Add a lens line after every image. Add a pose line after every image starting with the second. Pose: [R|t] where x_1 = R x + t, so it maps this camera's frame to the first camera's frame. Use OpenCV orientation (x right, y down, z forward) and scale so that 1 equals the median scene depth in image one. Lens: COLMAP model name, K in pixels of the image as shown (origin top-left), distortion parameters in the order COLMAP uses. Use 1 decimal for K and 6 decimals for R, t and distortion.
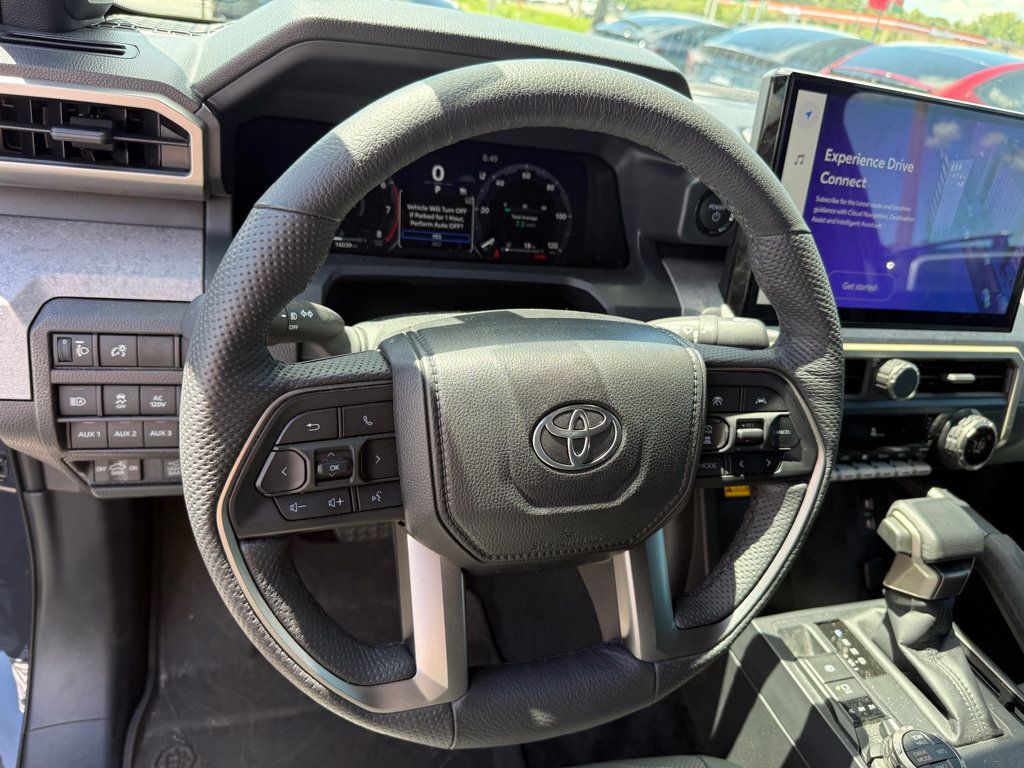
lens RADIAL K [[747.6, 0, 512.0], [0, 747.6, 384.0], [0, 0, 1]] dist [0.015311, -0.011032]
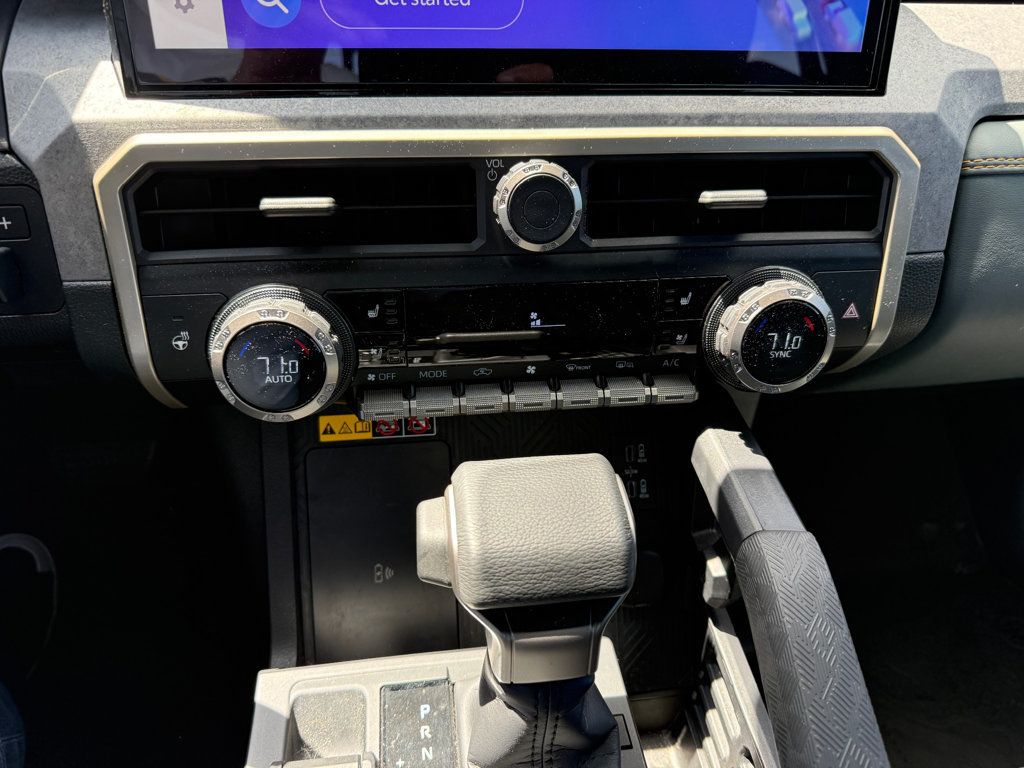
lens RADIAL K [[747.6, 0, 512.0], [0, 747.6, 384.0], [0, 0, 1]] dist [0.015311, -0.011032]
pose [[0.968035, -0.008225, -0.250679, 0.570328], [0.030946, 0.995742, 0.086829, 0.061301], [0.248897, -0.091811, 0.964168, 0.495231]]
